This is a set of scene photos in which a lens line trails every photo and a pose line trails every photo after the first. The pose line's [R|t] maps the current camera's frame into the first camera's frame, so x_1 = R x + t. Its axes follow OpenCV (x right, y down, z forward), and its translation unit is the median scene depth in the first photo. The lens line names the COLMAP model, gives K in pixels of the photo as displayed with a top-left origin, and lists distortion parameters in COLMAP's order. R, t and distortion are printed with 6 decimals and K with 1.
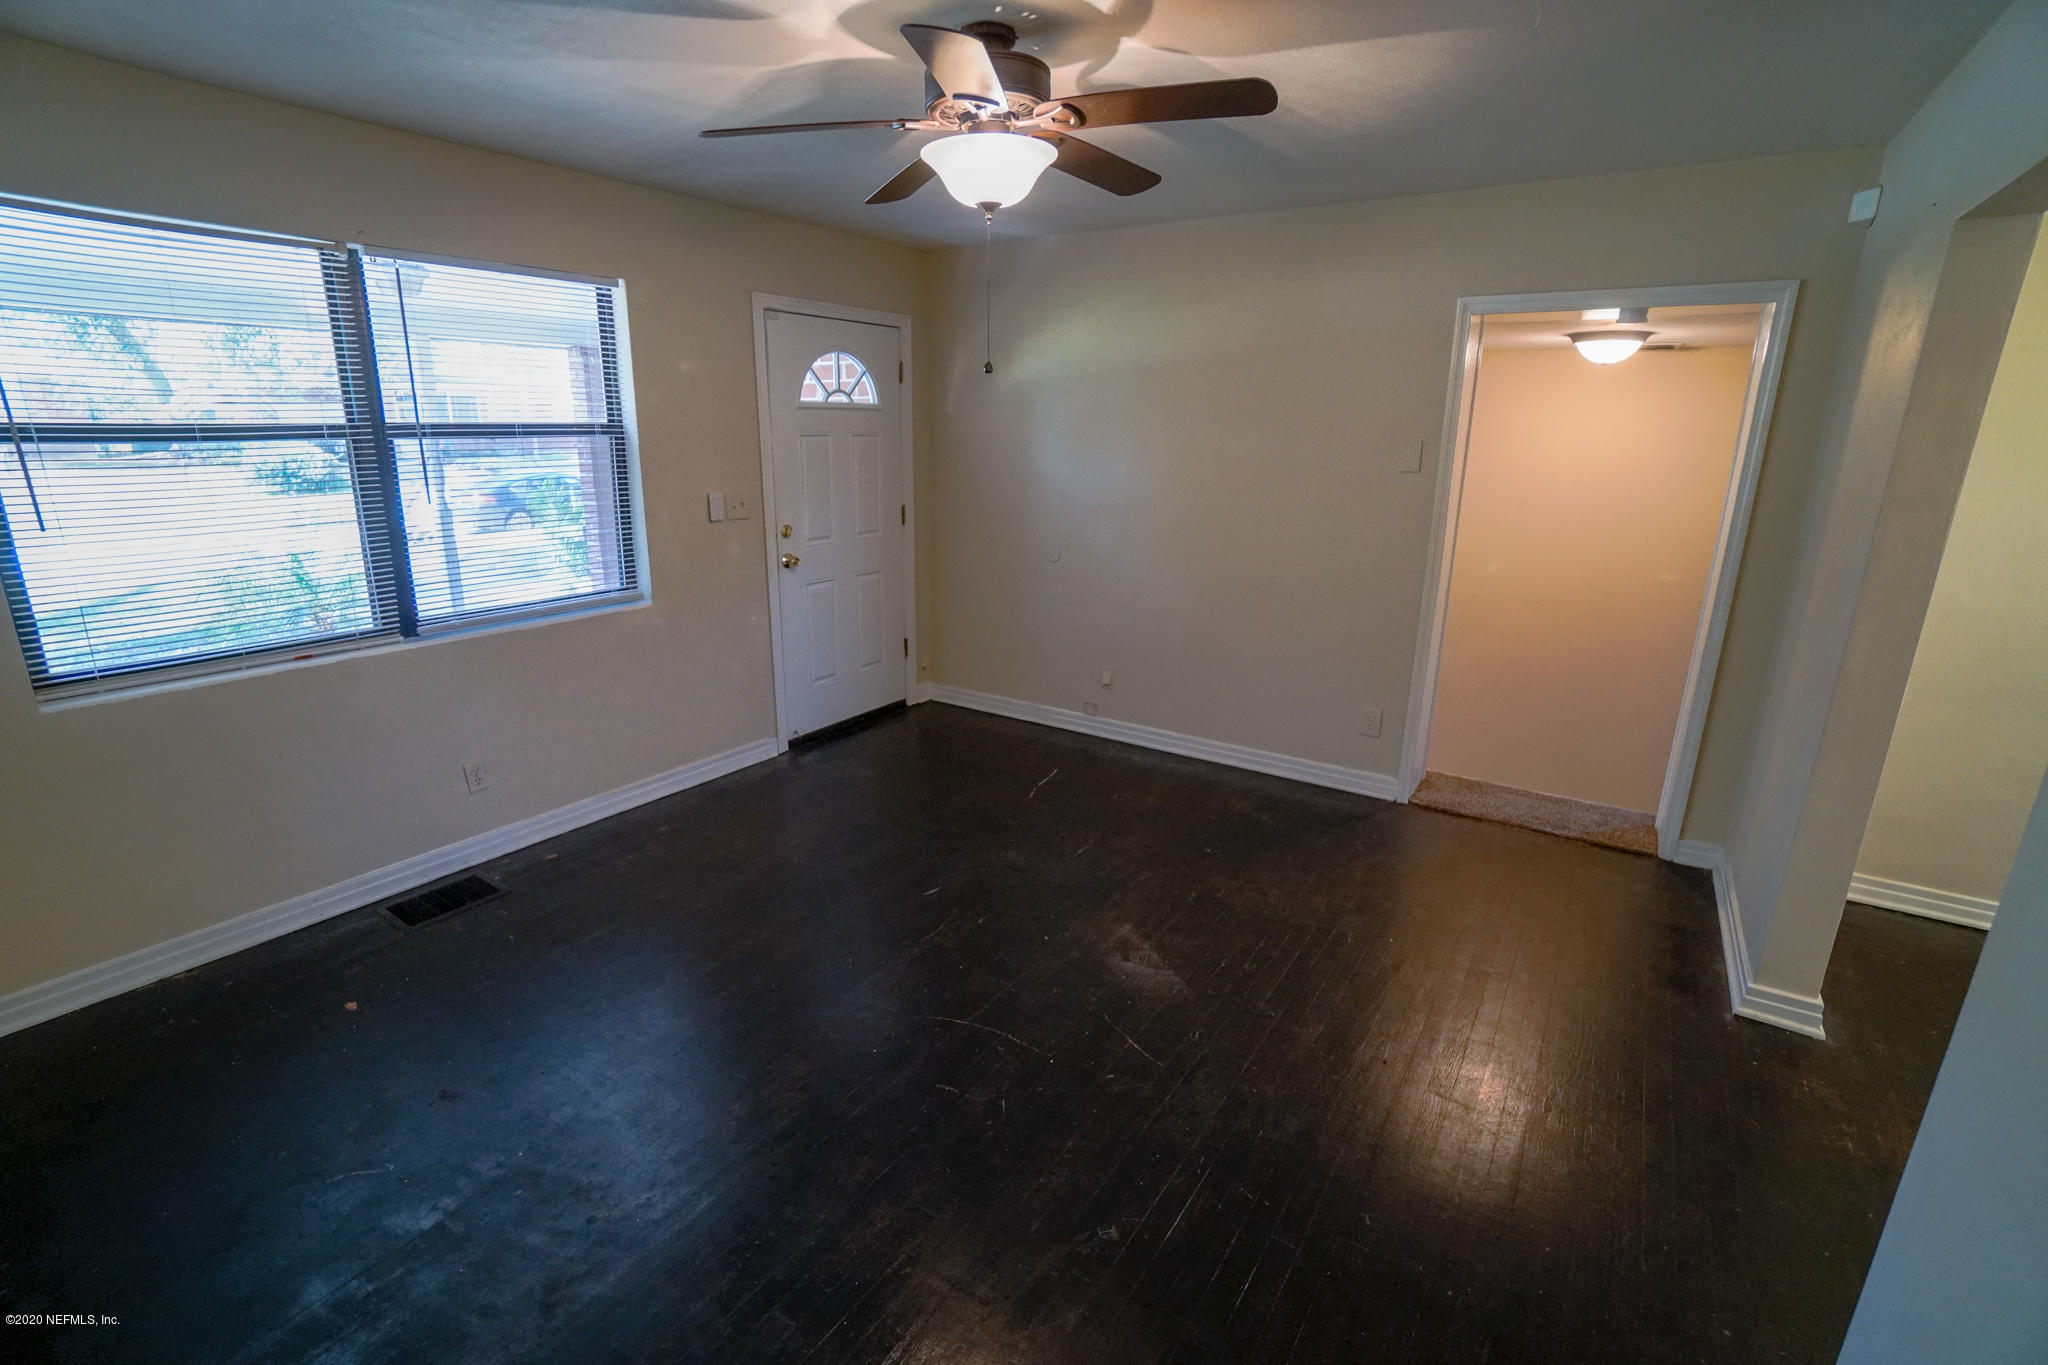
lens RADIAL K [[907.0, 0, 1007.2], [0, 907.0, 667.4], [0, 0, 1]] dist [-0.026164, 0.000320]
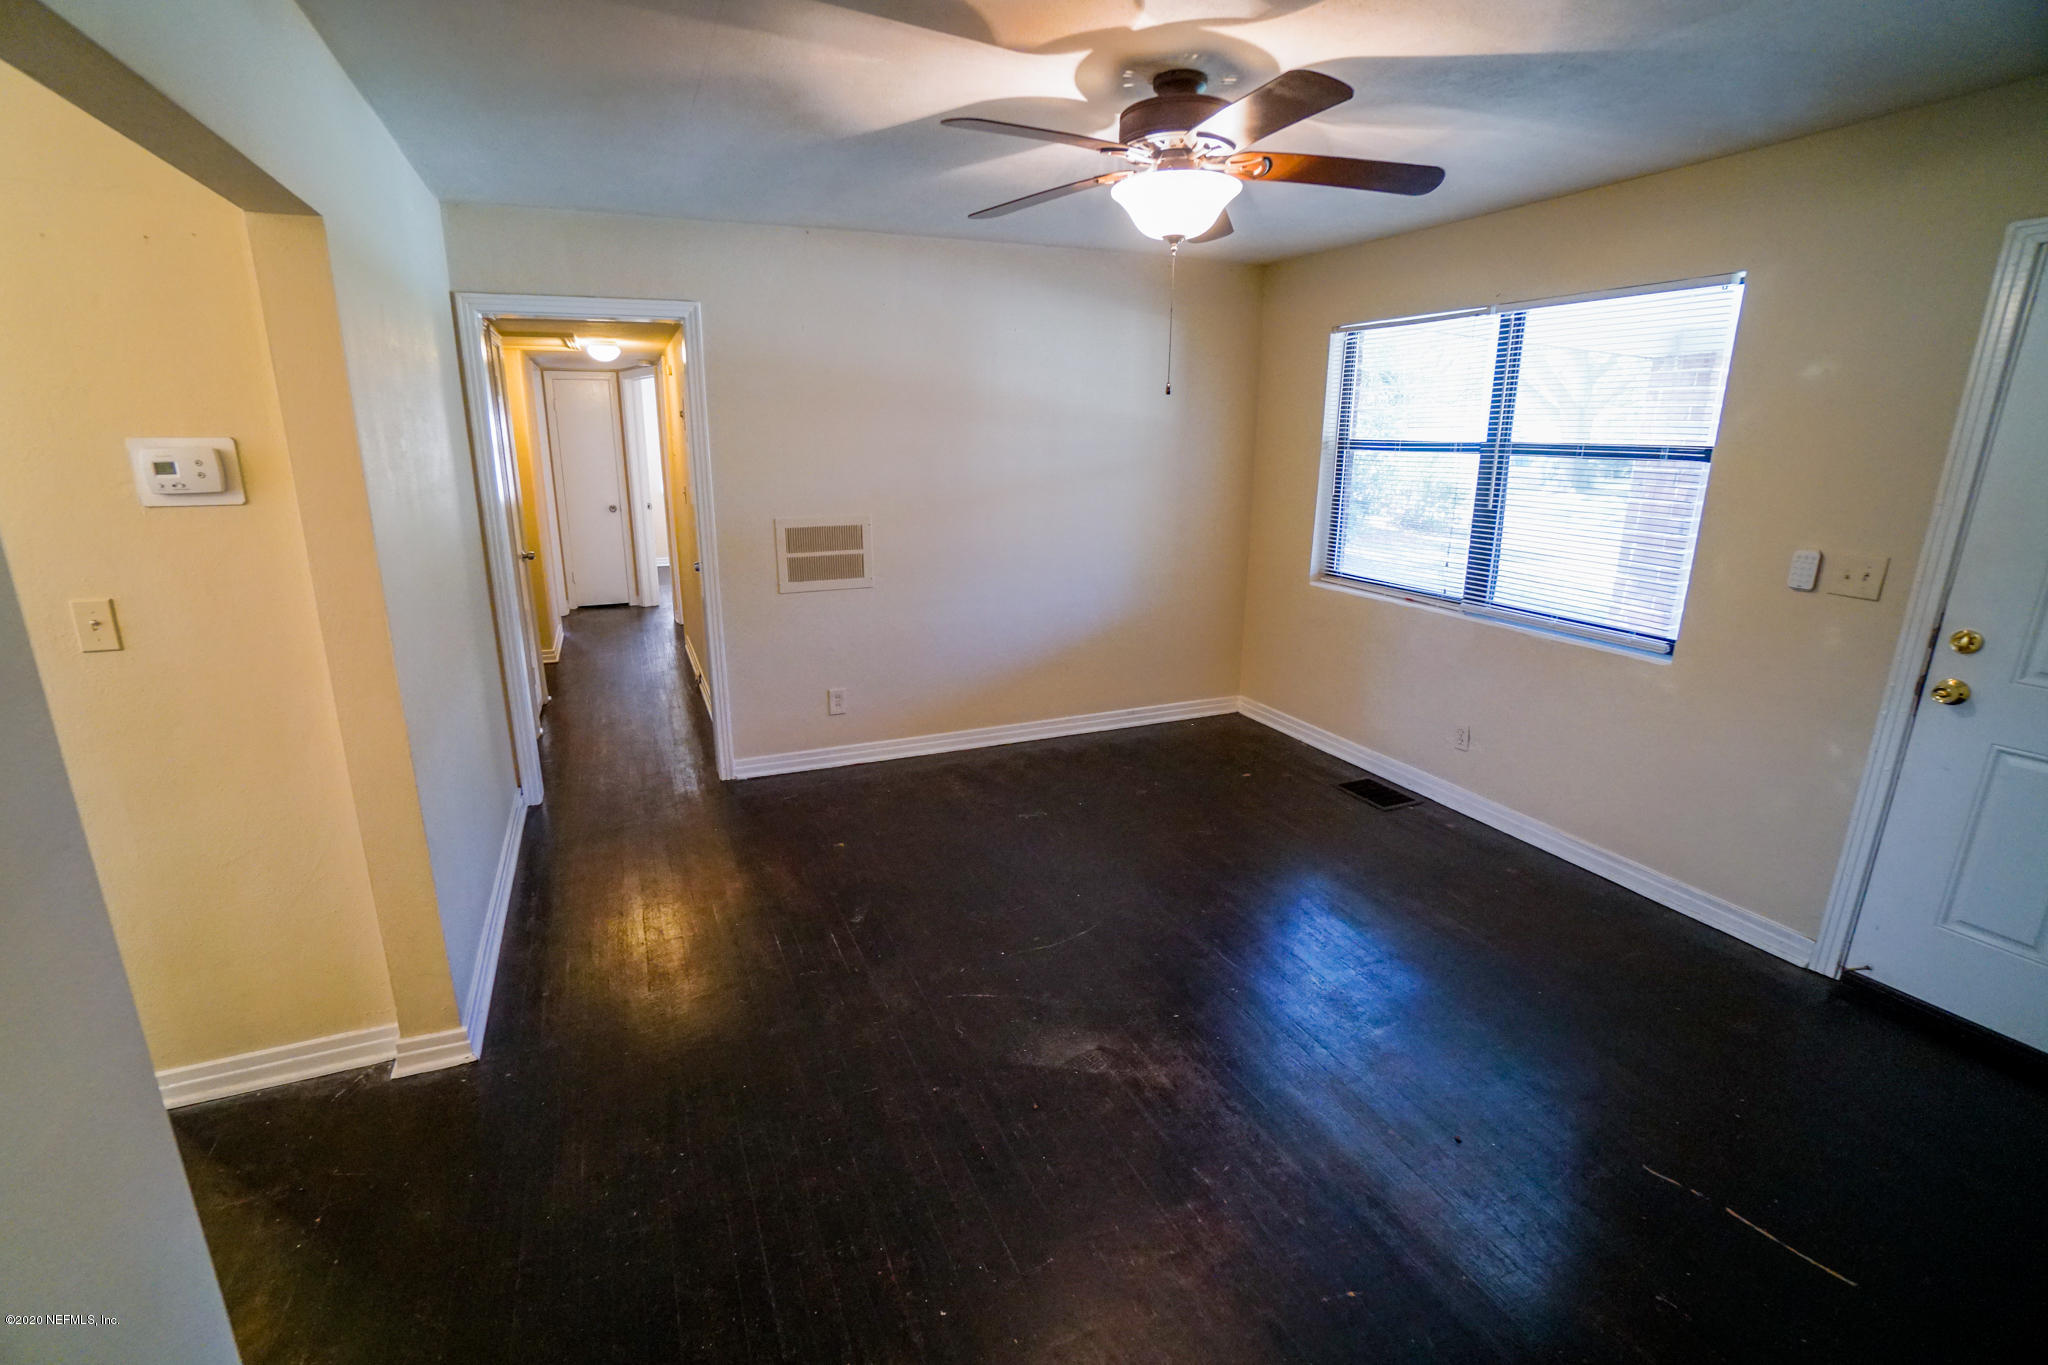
lens RADIAL K [[907.0, 0, 1007.2], [0, 907.0, 667.4], [0, 0, 1]] dist [-0.026164, 0.000320]
pose [[-0.521570, 0.206074, -0.827948, 0.798443], [-0.226216, 0.902264, 0.367077, -0.302324], [0.822673, 0.378752, -0.423976, 1.109879]]
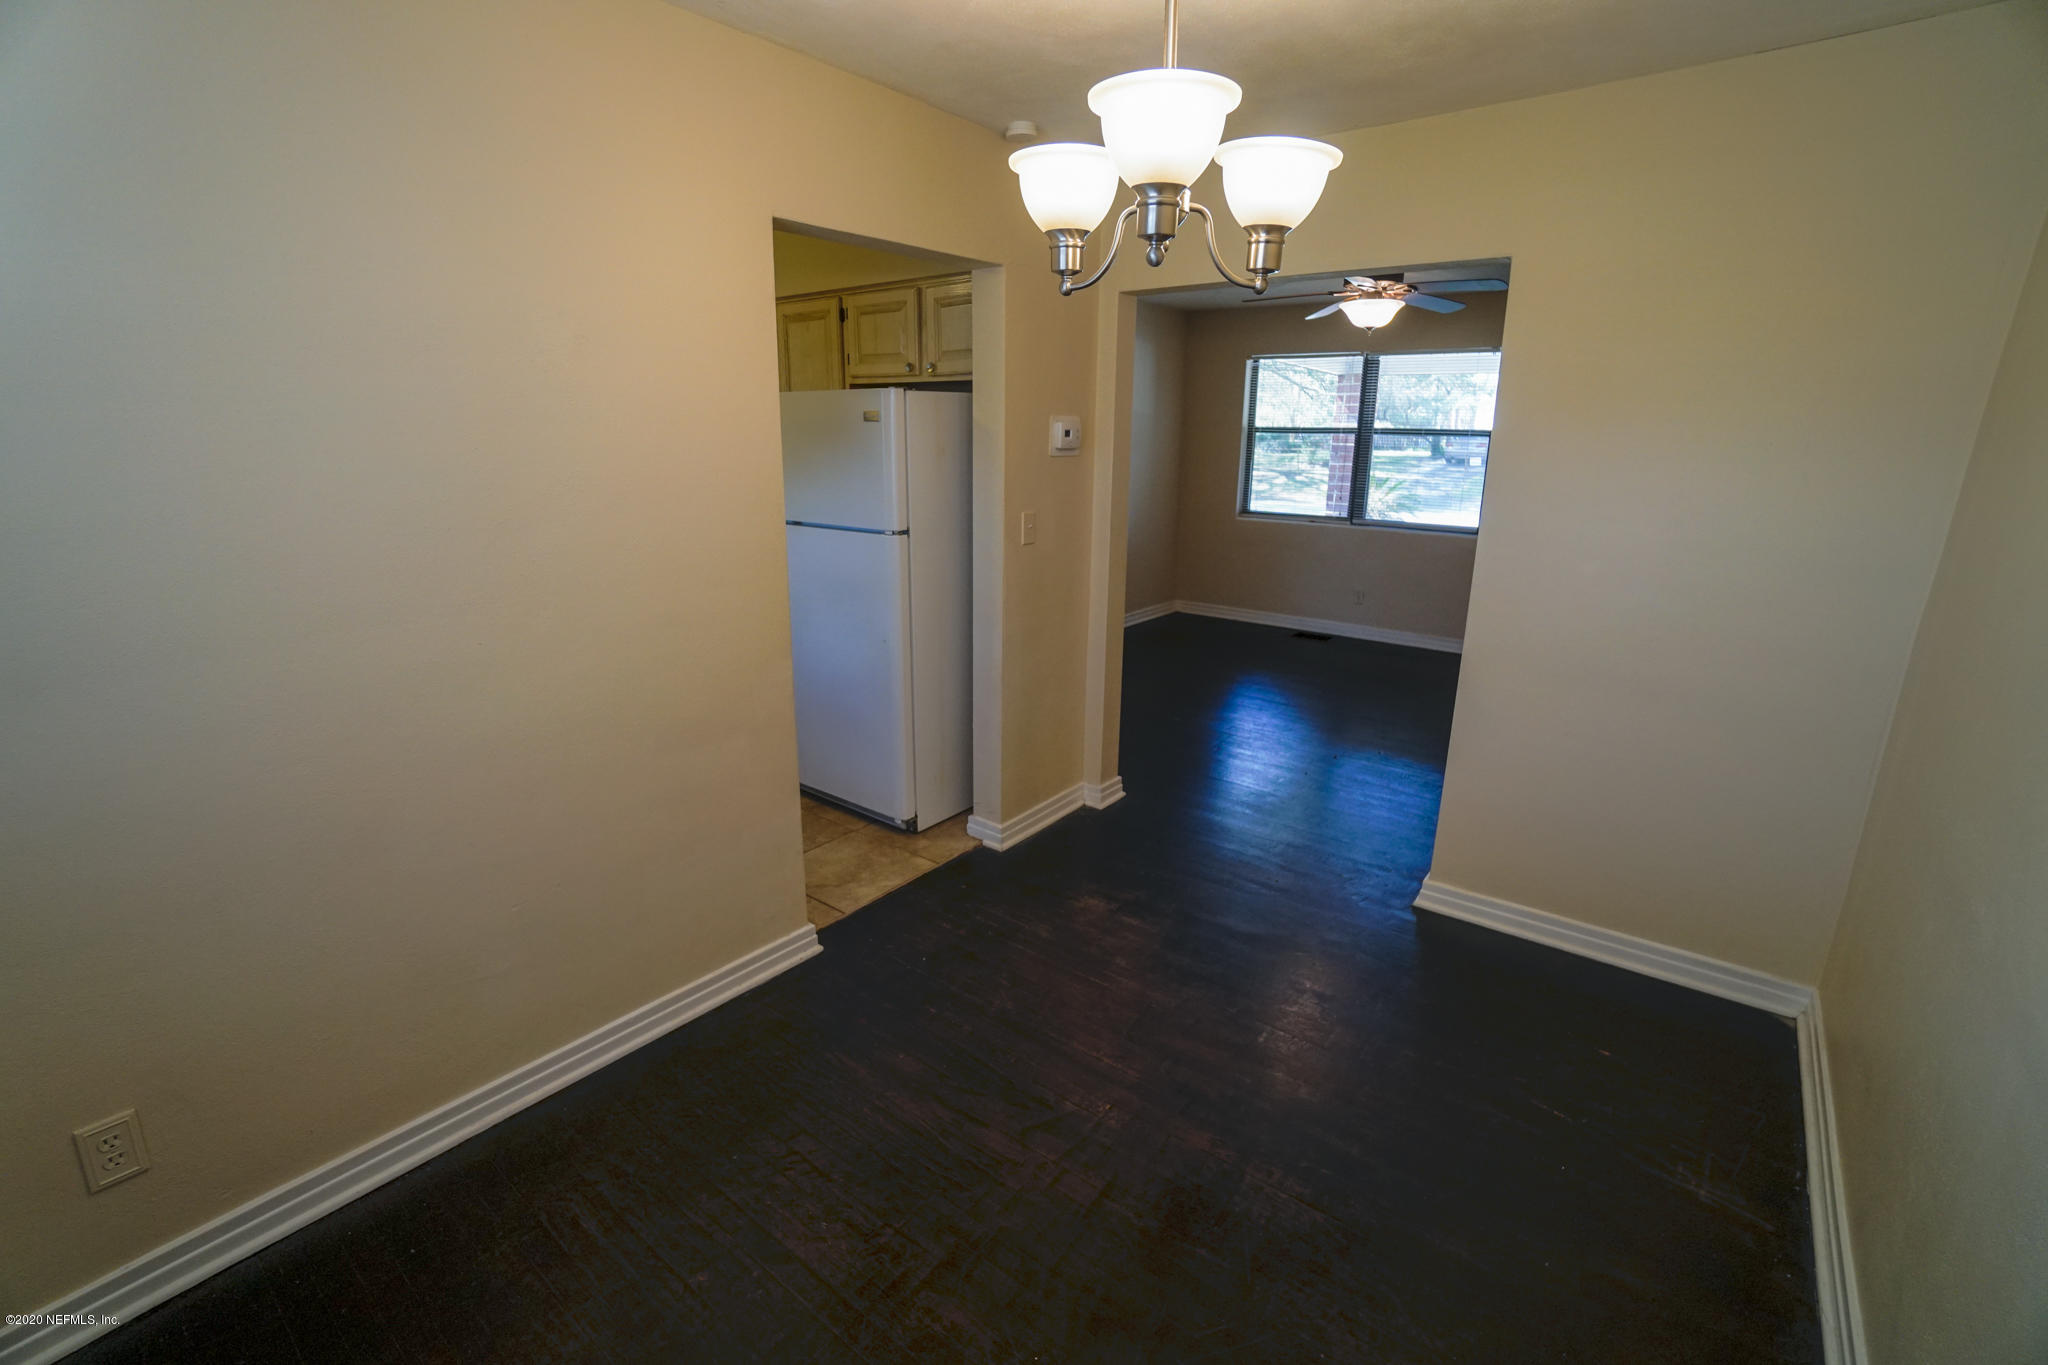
lens RADIAL K [[907.0, 0, 1007.2], [0, 907.0, 667.4], [0, 0, 1]] dist [-0.026164, 0.000320]
pose [[-0.063541, 0.250092, -0.966135, 1.754198], [-0.266212, 0.928765, 0.257927, -0.057964], [0.961818, 0.273585, 0.007563, 0.275586]]
